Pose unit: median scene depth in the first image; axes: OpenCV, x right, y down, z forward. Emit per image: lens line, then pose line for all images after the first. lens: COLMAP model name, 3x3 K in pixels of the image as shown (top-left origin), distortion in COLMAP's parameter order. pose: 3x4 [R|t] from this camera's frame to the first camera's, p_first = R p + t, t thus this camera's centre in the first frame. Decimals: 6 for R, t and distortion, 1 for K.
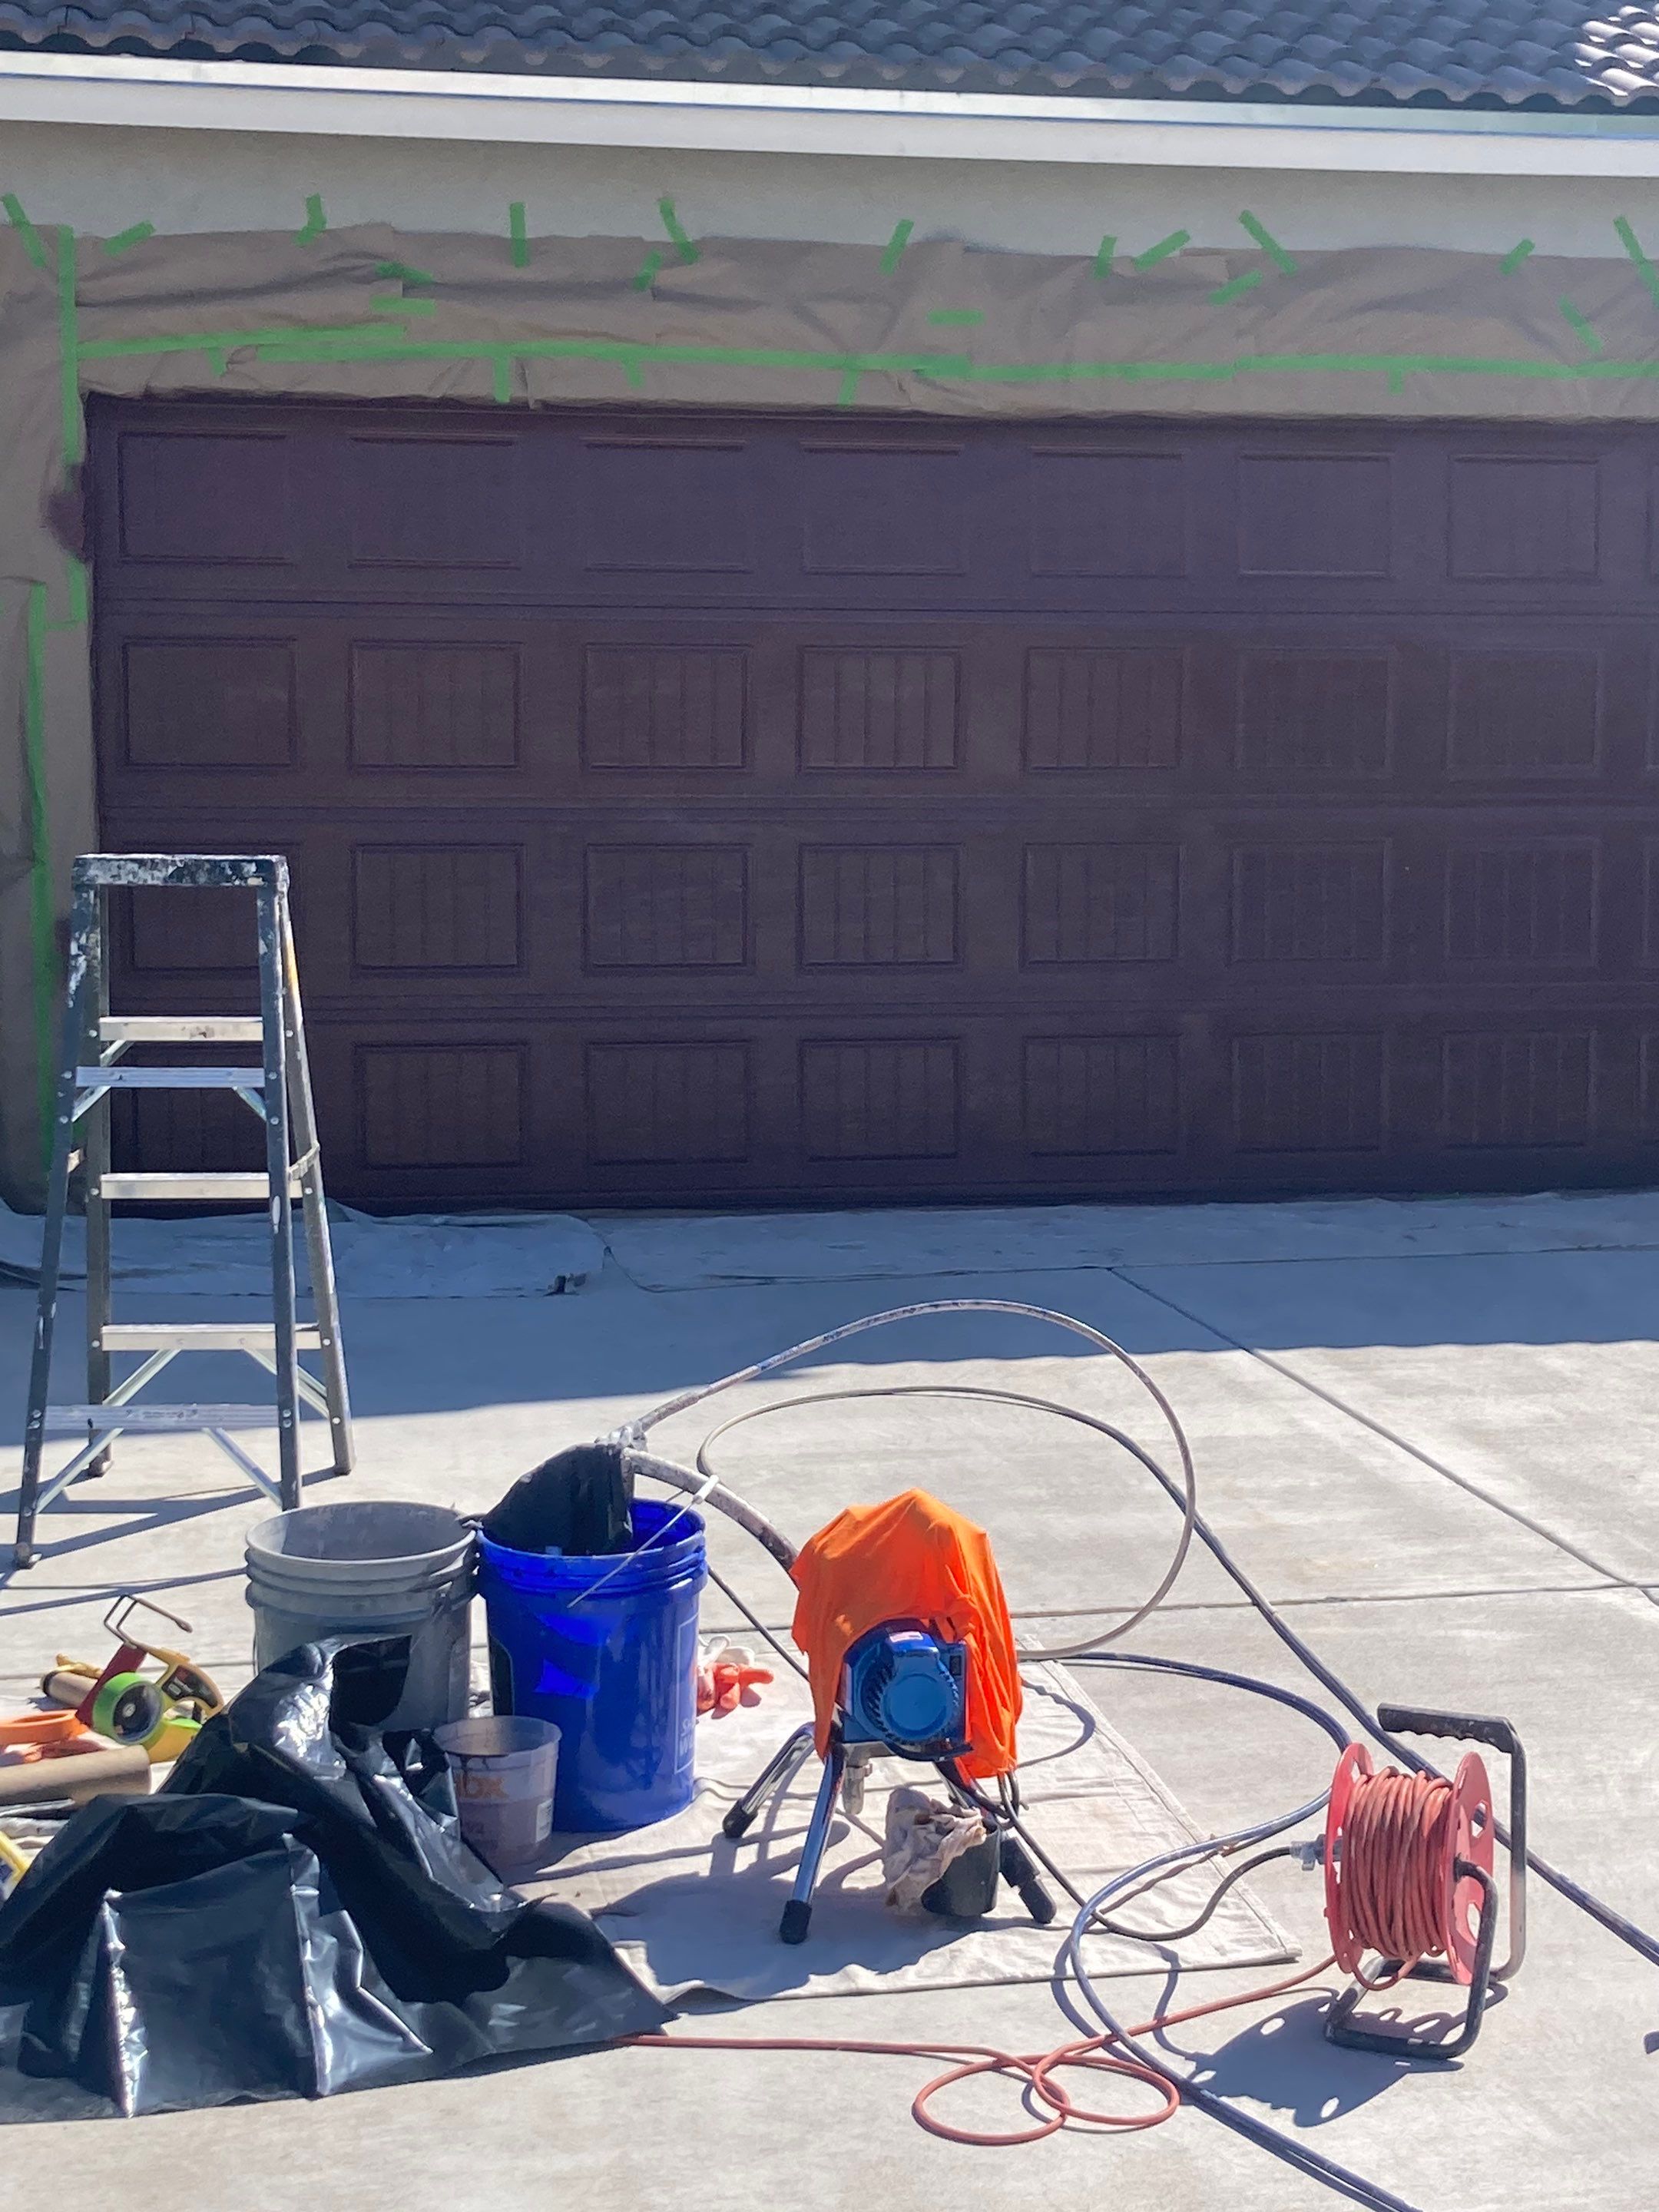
lens RADIAL K [[3905.0, 0, 912.5], [0, 3905.0, 1085.8], [0, 0, 1]] dist [0.048953, 0.000000]
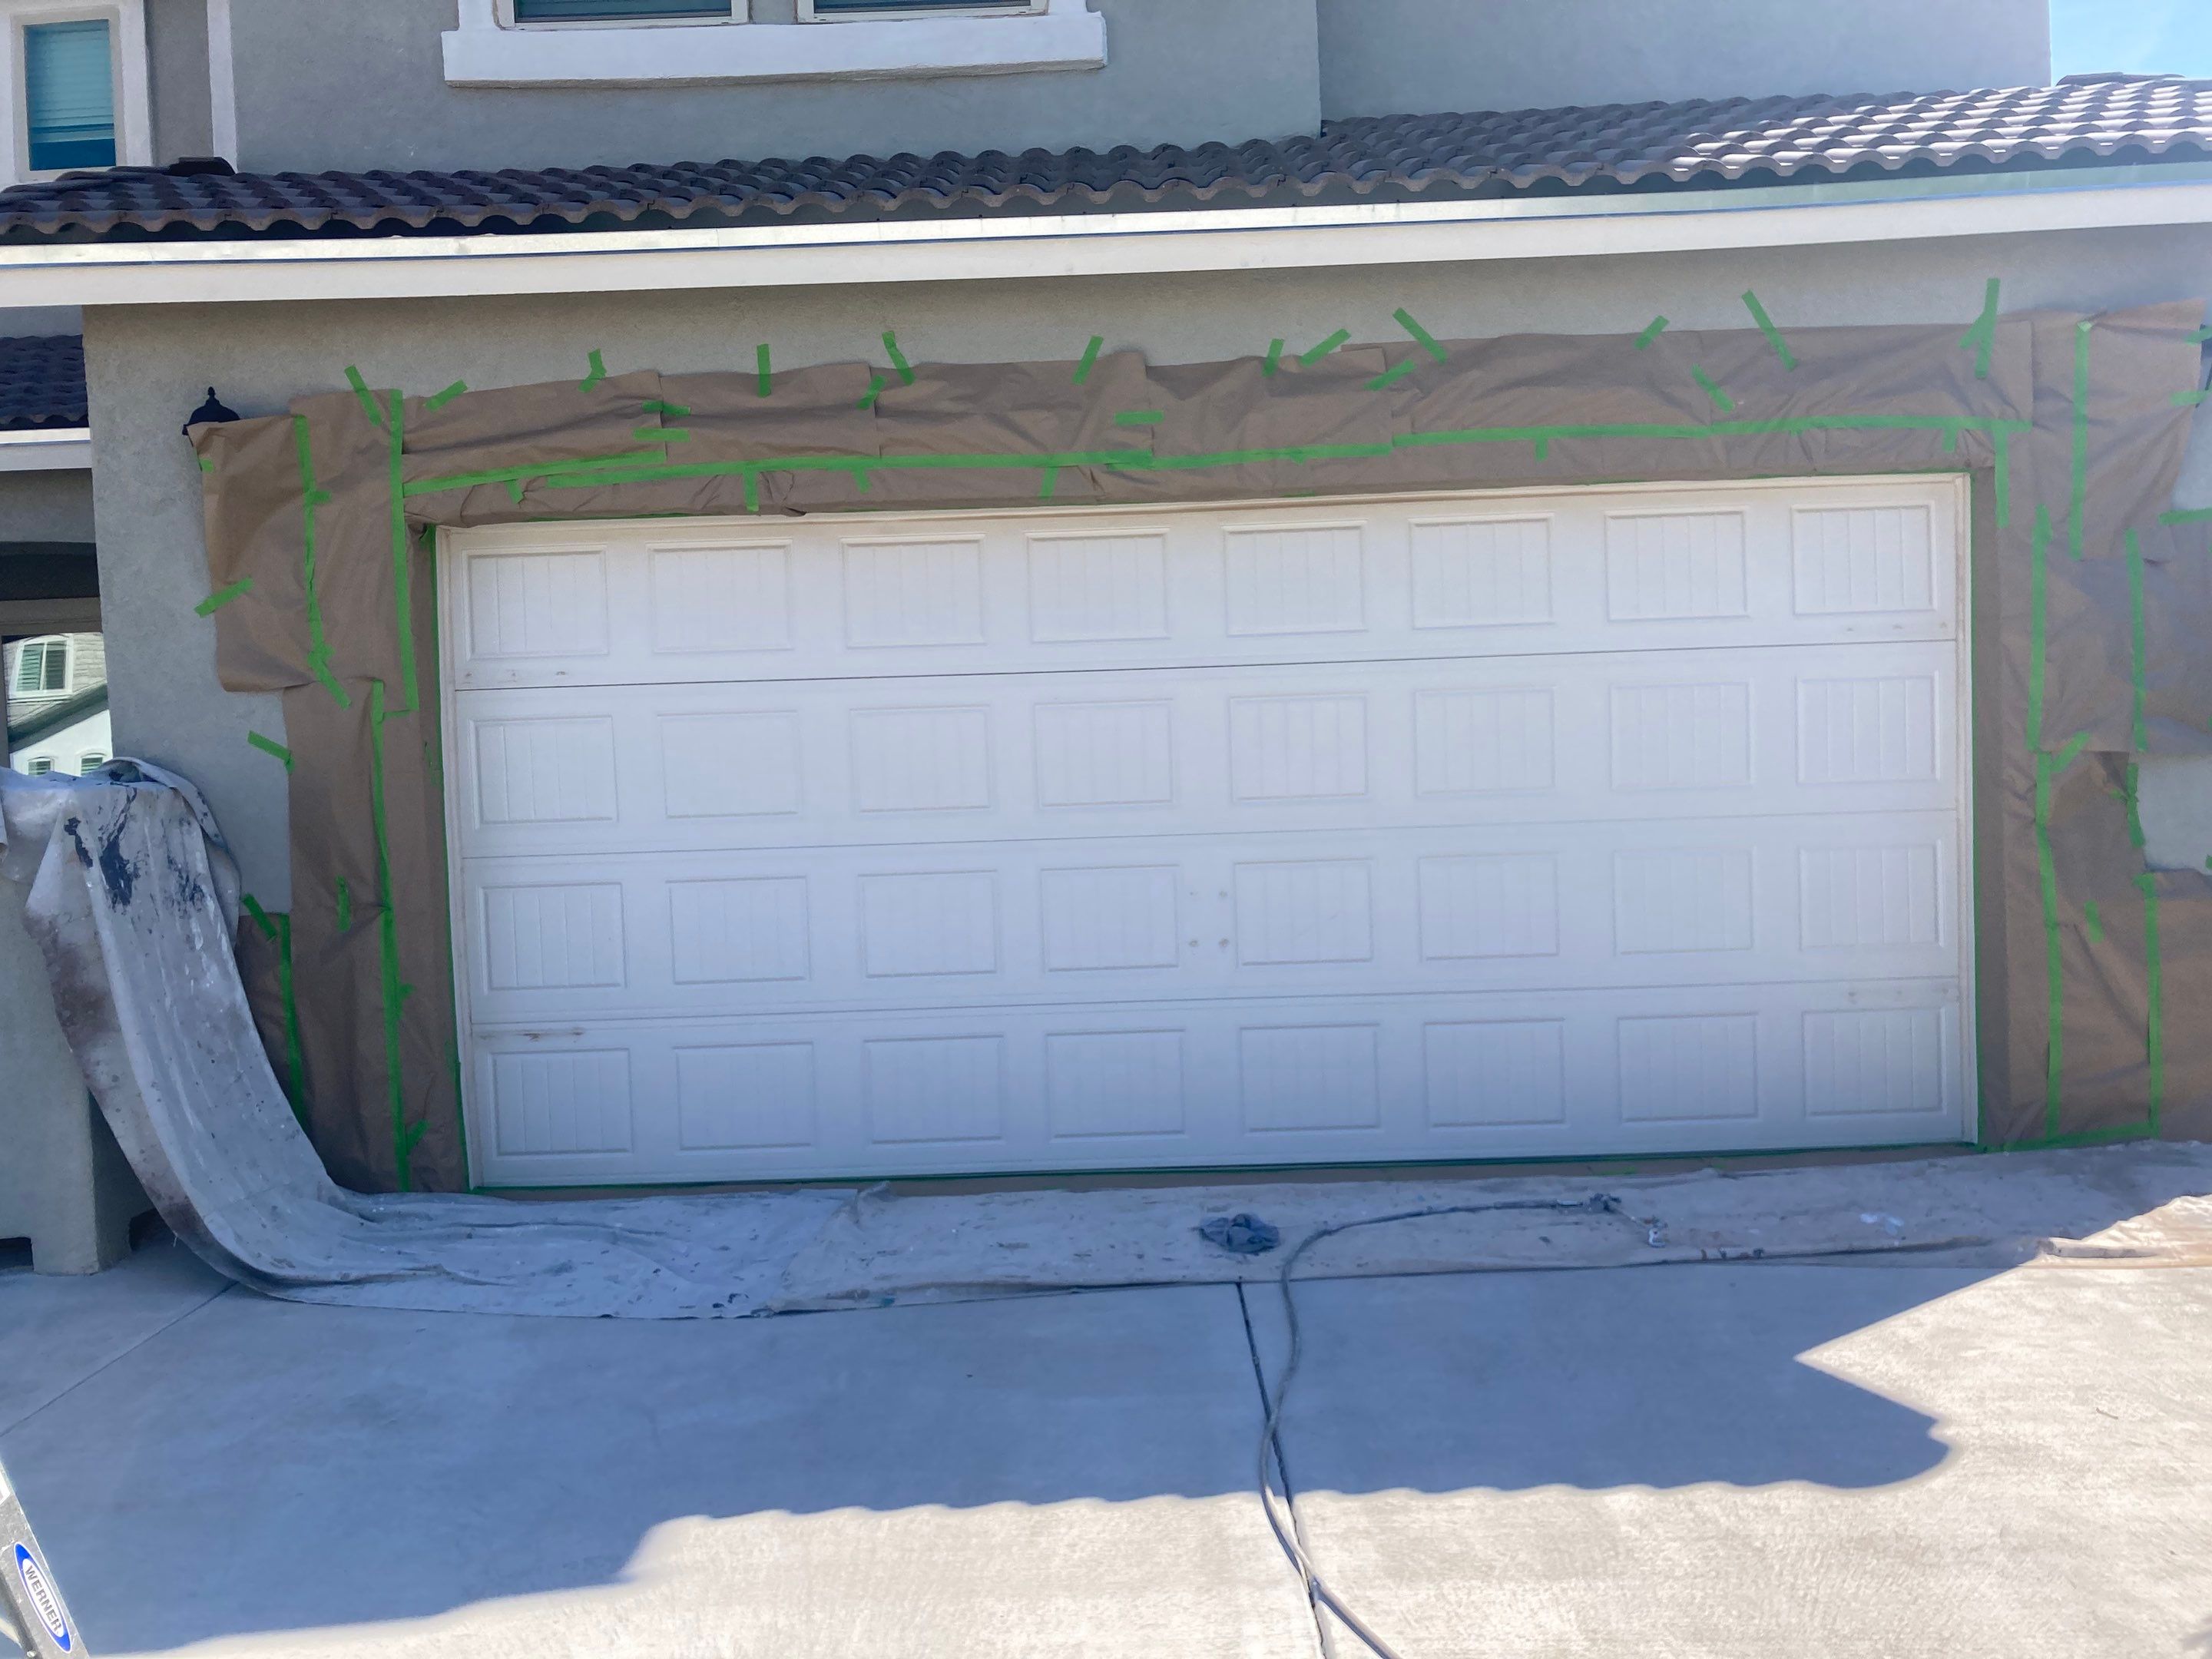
lens RADIAL K [[1948.3, 0, 1101.7], [0, 1948.3, 841.0], [0, 0, 1]] dist [0.042081, -0.040201]
pose [[0.976197, -0.026282, -0.215286, 0.122504], [0.018303, 0.999073, -0.038972, -0.048972], [0.216110, 0.034104, 0.975773, 0.442084]]
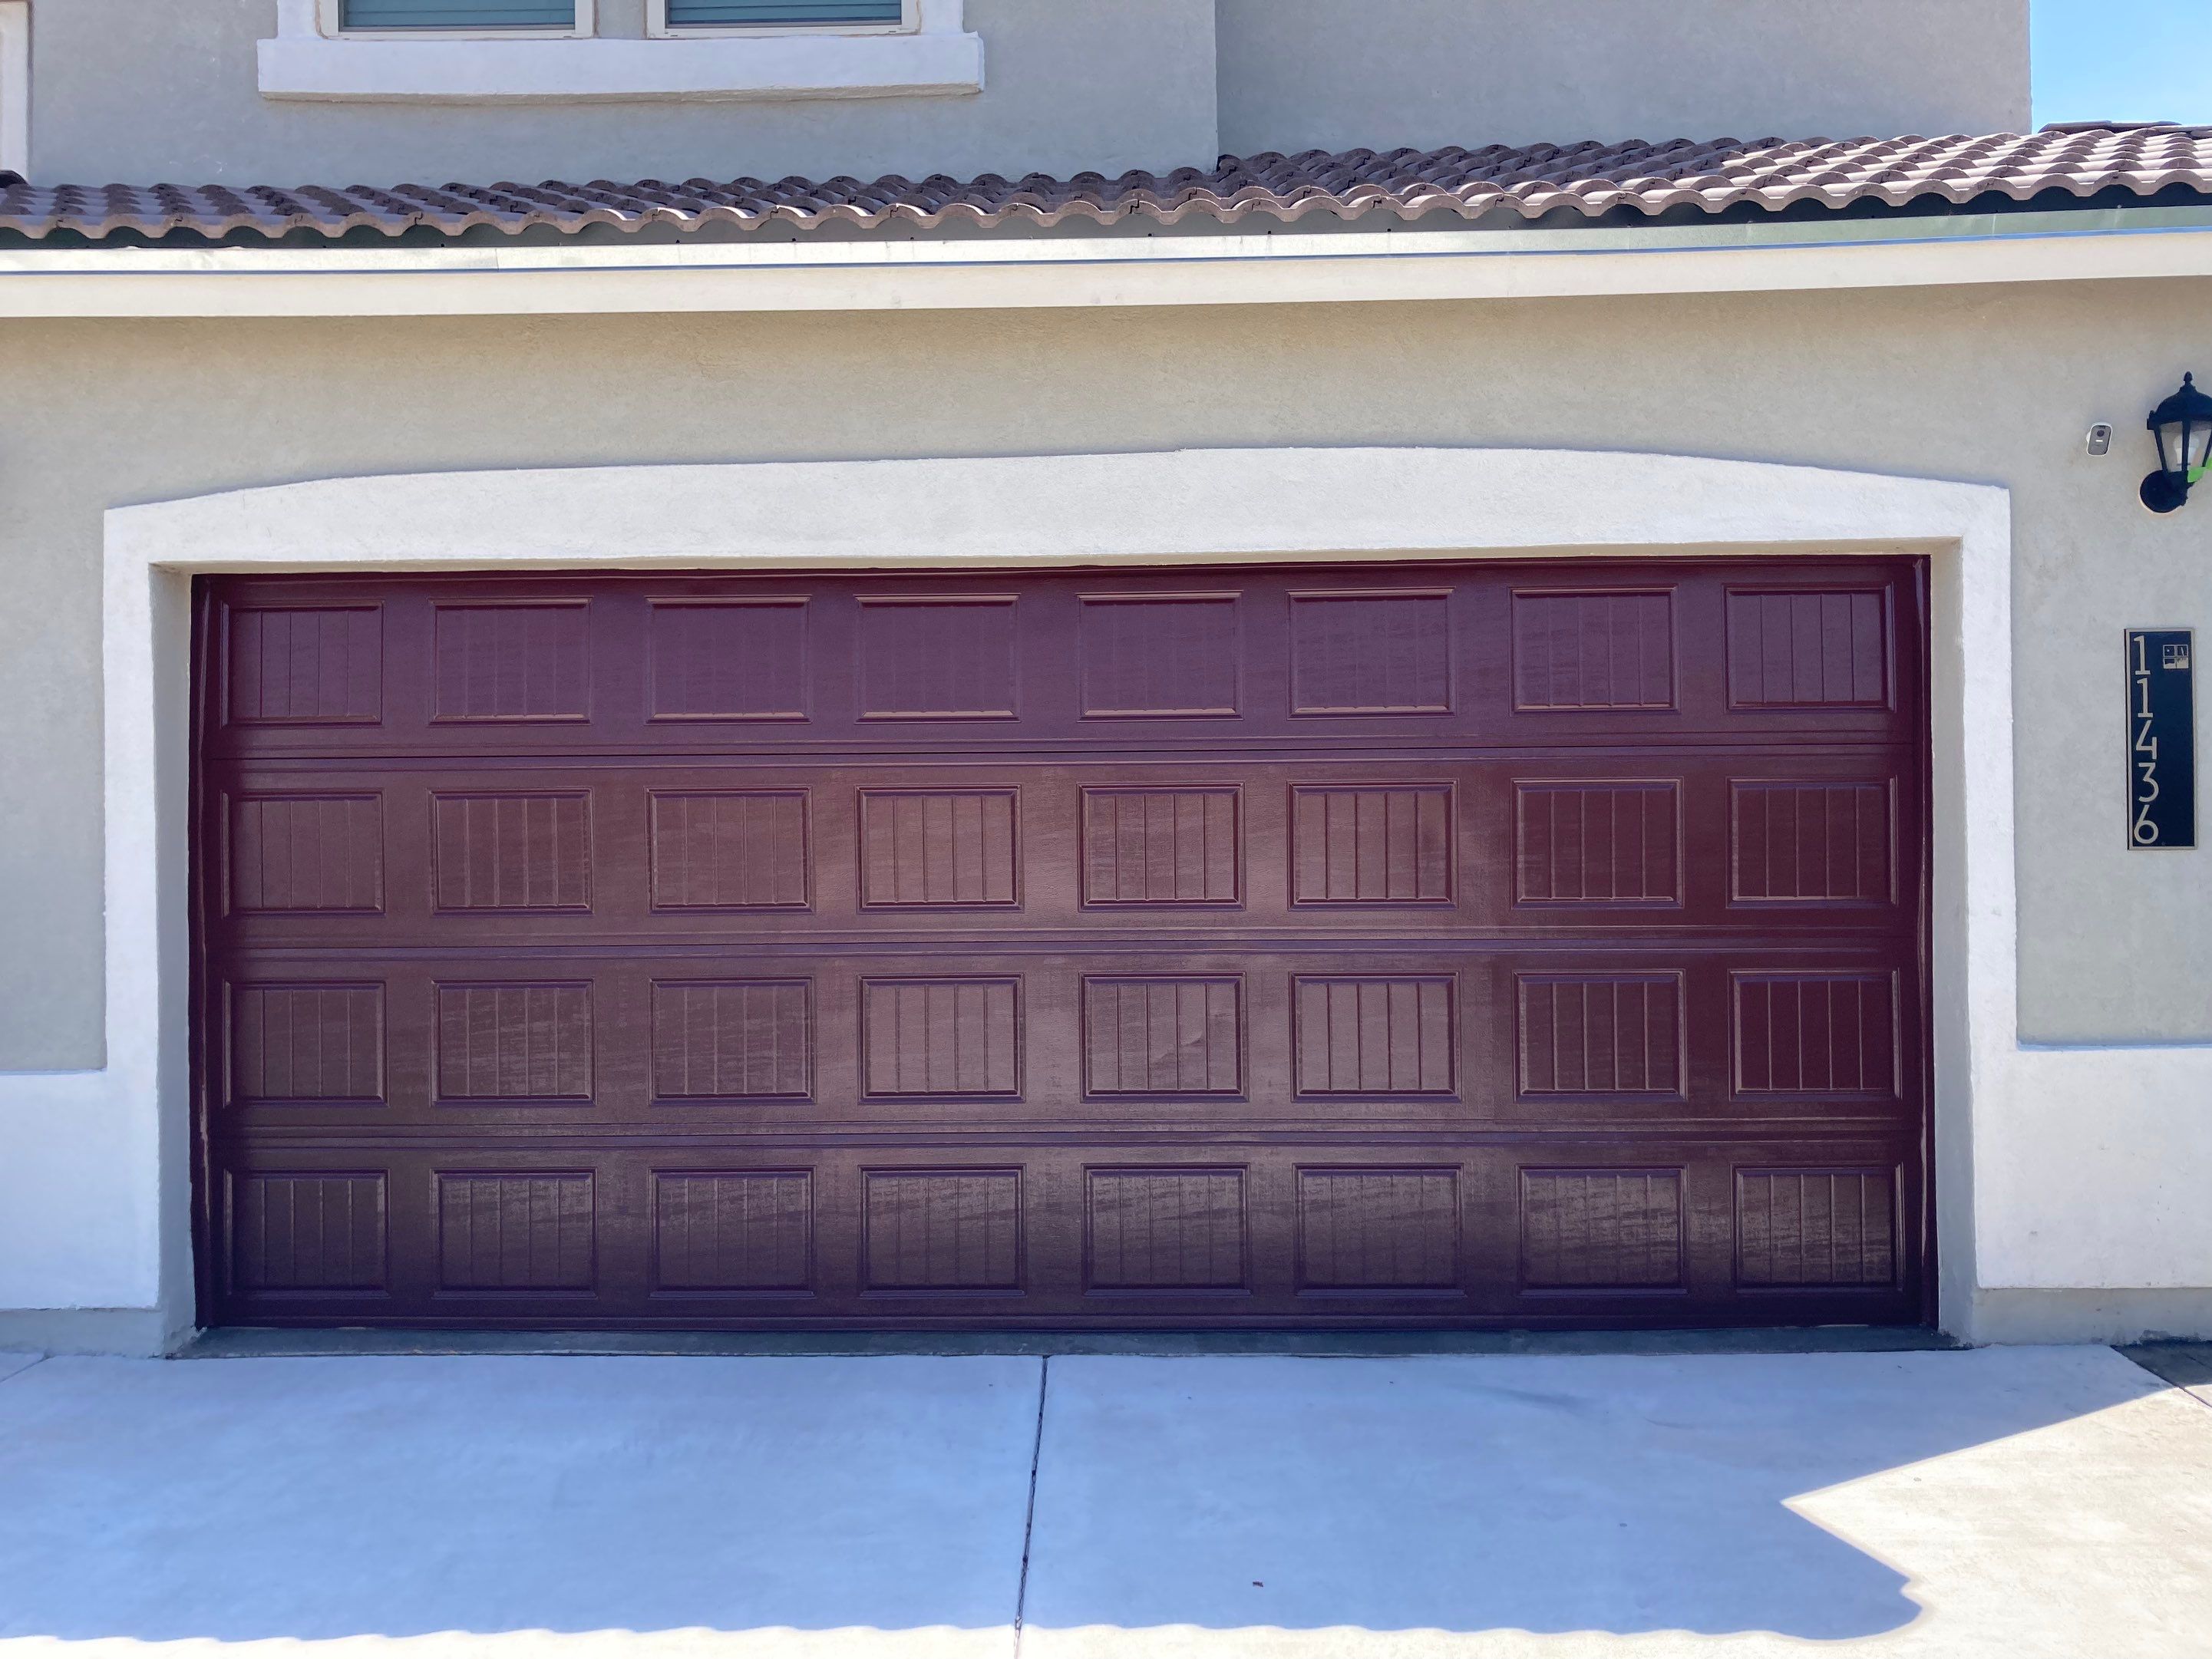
lens RADIAL K [[1948.1, 0, 1052.4], [0, 1948.1, 811.2], [0, 0, 1]] dist [0.042081, -0.040201]
pose [[0.972072, -0.010376, -0.234453, 0.149463], [-0.010098, 0.996247, -0.085962, -0.064571], [0.234465, 0.085928, 0.968319, 0.523589]]
